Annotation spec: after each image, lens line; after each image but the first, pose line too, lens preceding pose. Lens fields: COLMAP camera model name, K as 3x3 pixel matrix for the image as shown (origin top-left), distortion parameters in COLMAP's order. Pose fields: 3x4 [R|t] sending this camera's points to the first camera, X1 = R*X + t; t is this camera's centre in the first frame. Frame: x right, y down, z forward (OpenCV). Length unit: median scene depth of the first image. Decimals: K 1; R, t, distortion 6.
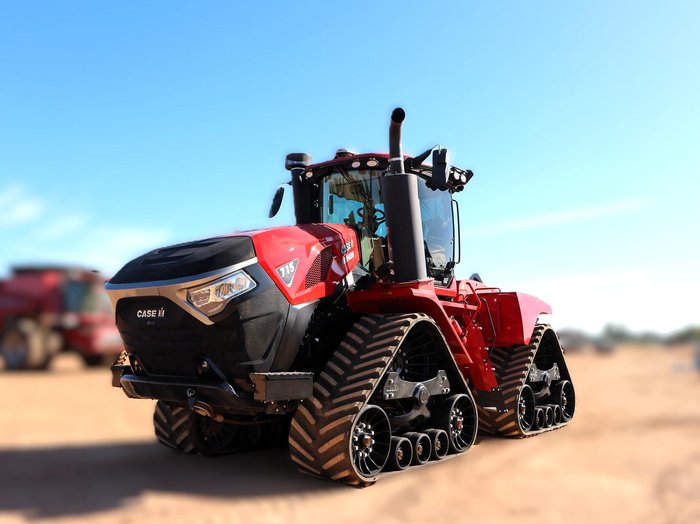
lens RADIAL K [[651.0, 0, 352.1], [0, 651.0, 254.7], [0, 0, 1]] dist [-0.112138, 0.000000]
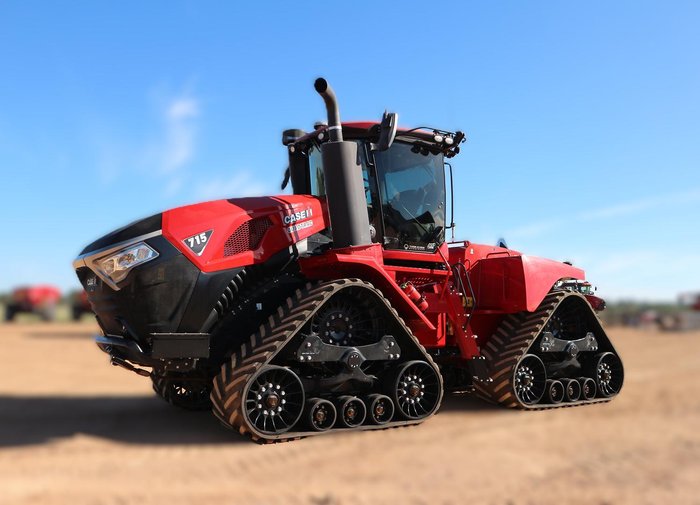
lens RADIAL K [[640.4, 0, 354.6], [0, 640.4, 246.9], [0, 0, 1]] dist [-0.062342, 0.000000]
pose [[0.949711, -0.027889, -0.311884, 0.414388], [0.037921, 0.998939, 0.026147, 0.013983], [0.310823, -0.036659, 0.949760, 0.052614]]
